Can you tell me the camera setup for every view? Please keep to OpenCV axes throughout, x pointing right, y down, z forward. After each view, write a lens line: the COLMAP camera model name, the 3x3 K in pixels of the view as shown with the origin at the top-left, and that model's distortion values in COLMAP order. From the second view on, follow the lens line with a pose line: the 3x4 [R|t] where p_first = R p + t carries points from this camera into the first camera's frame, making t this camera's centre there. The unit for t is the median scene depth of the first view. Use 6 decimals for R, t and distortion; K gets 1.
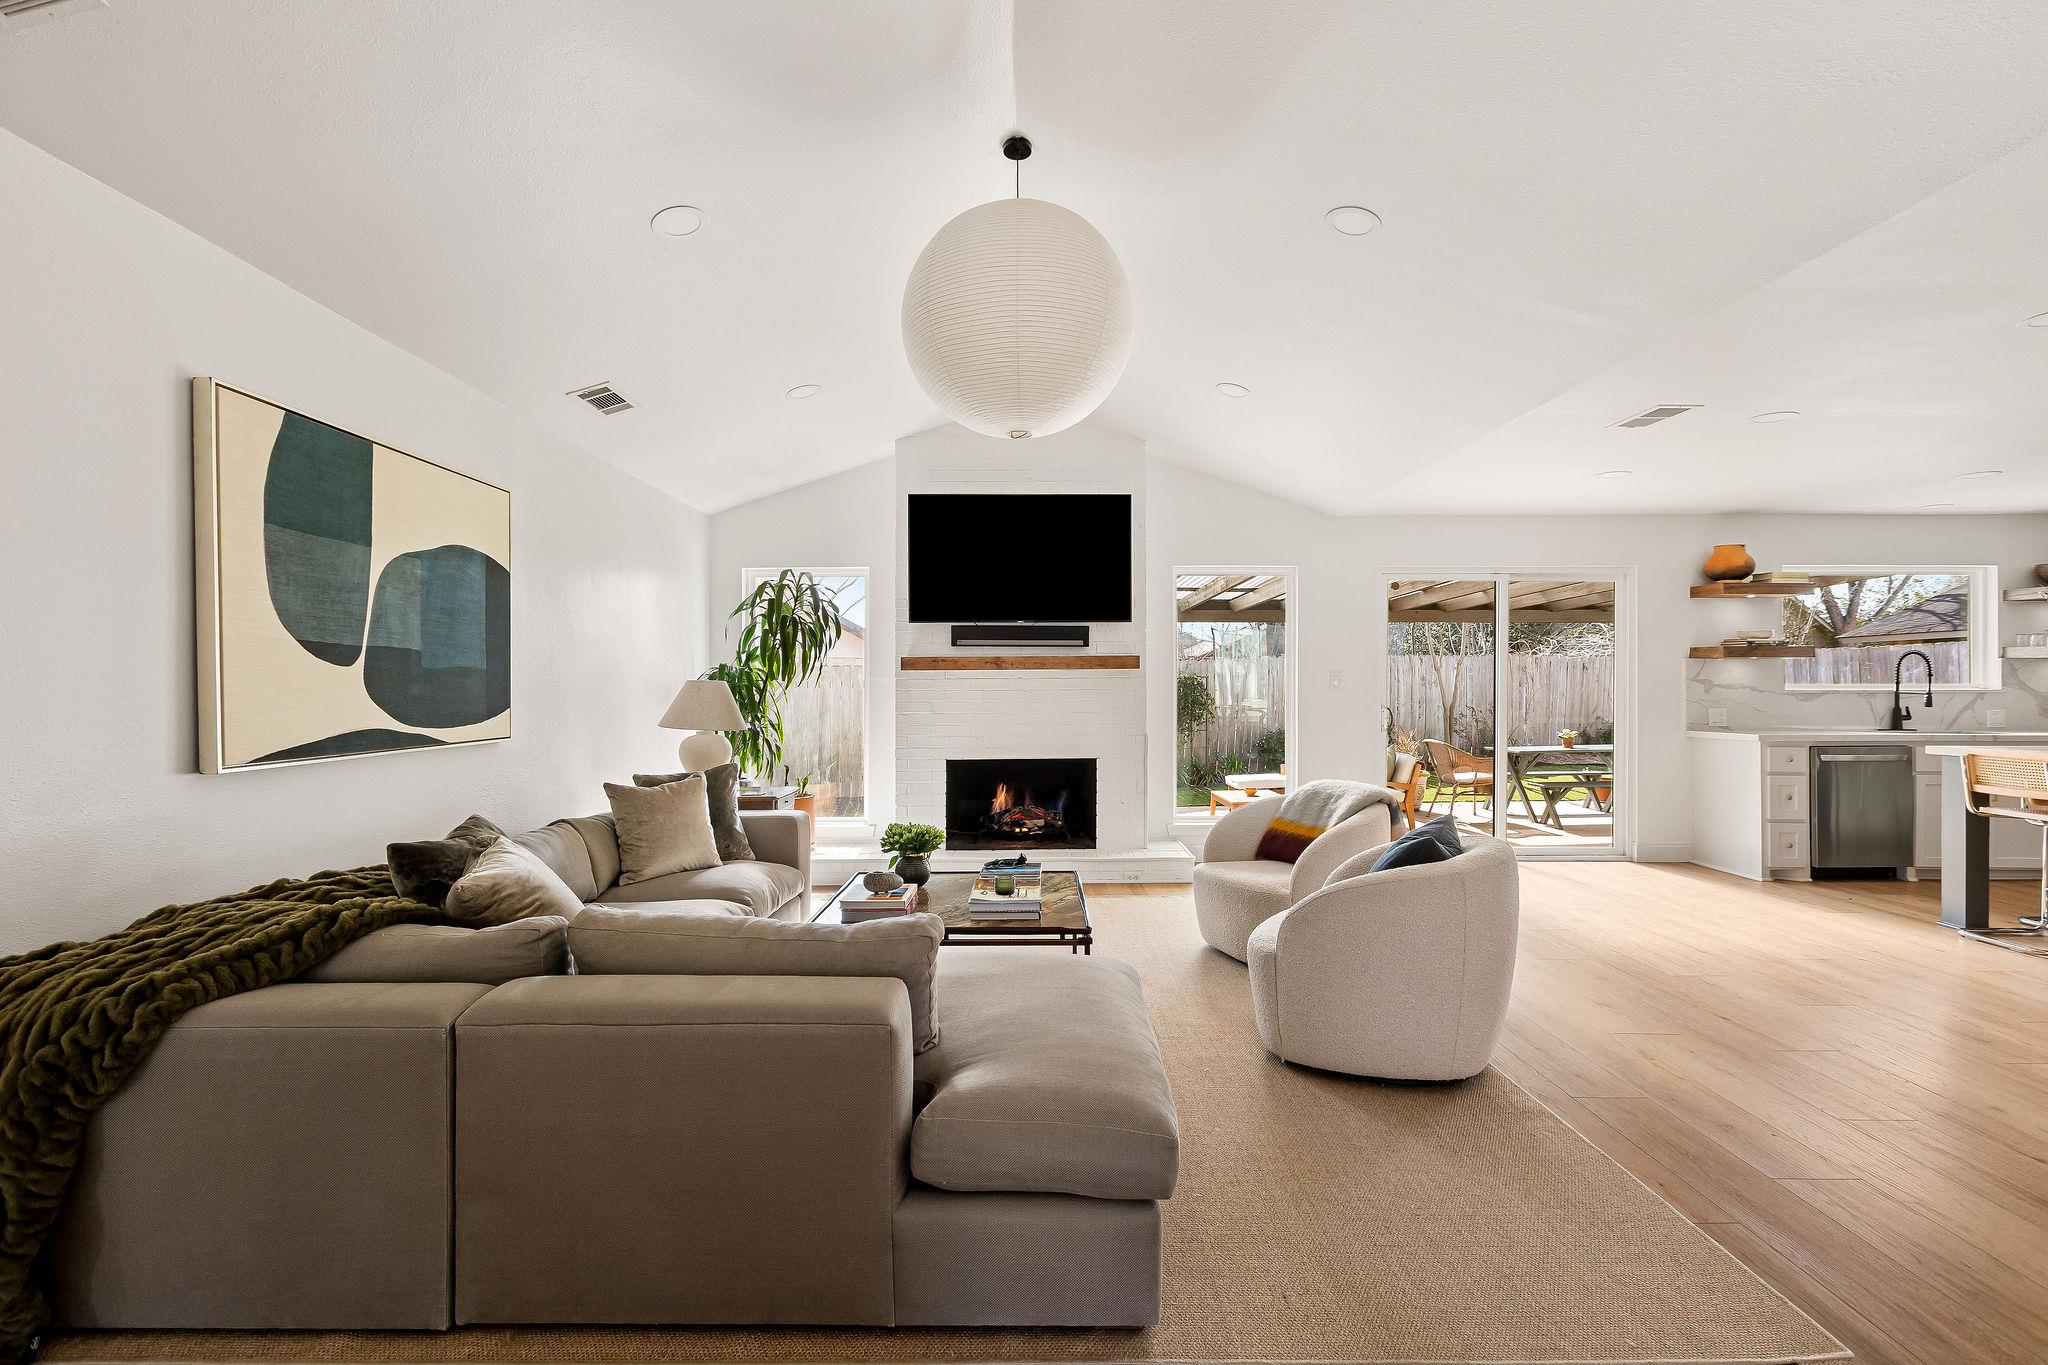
lens RADIAL K [[923.2, 0, 1016.3], [0, 923.2, 689.5], [0, 0, 1]] dist [0.011813, -0.000049]
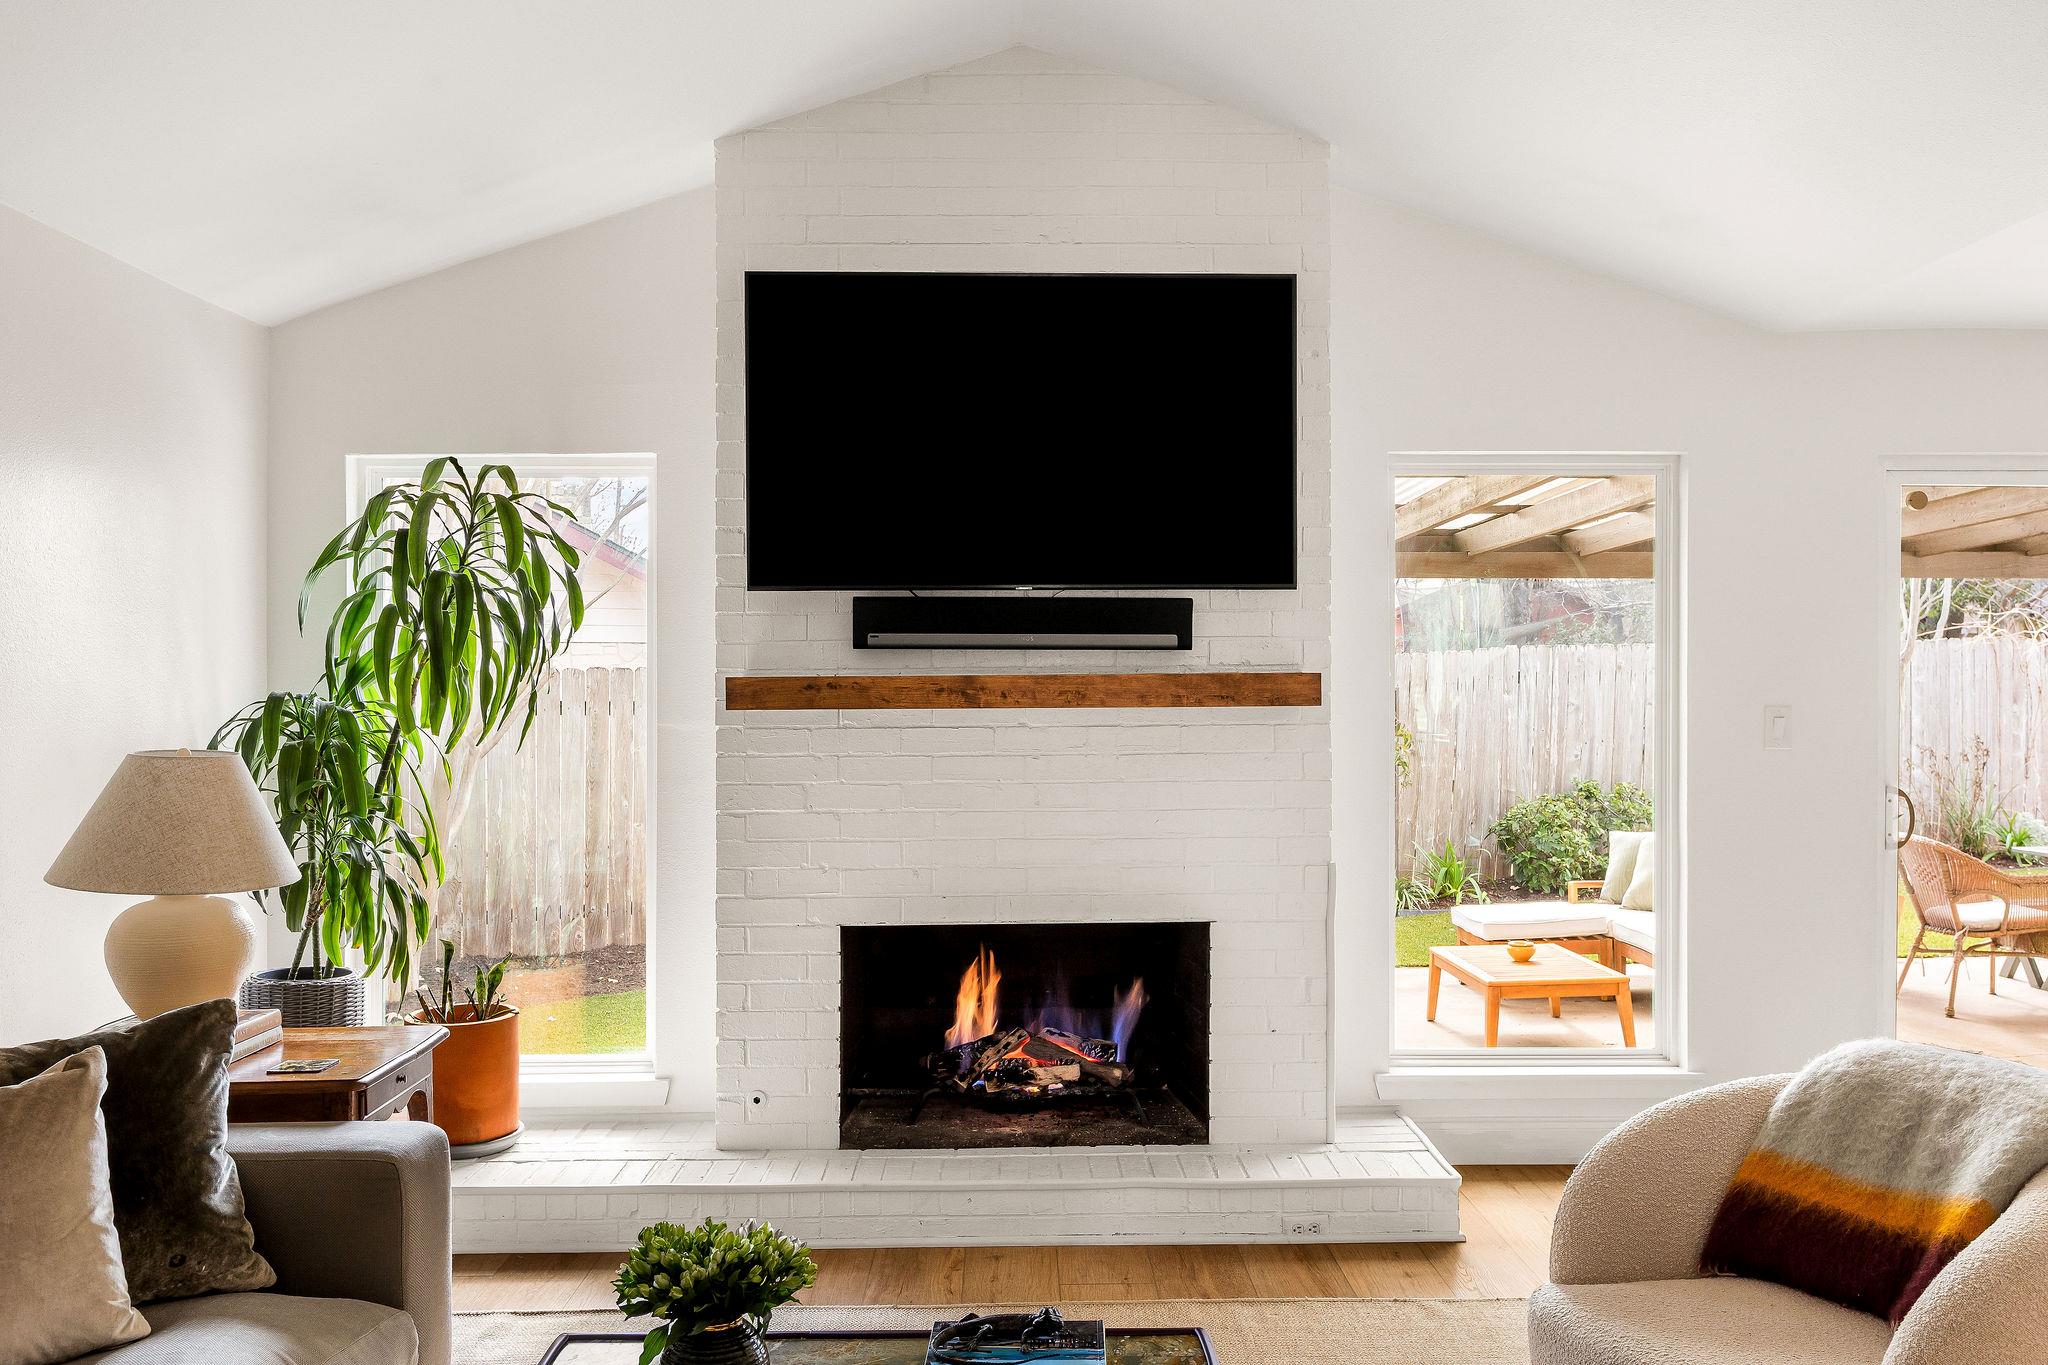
lens RADIAL K [[1713.4, 0, 1026.4], [0, 1713.4, 681.4], [0, 0, 1]] dist [0.034229, 0.005692]
pose [[0.999836, -0.000086, 0.018123, -0.008114], [0.000196, 0.999981, -0.006084, -0.027592], [-0.018122, 0.006087, 0.999817, 0.245349]]
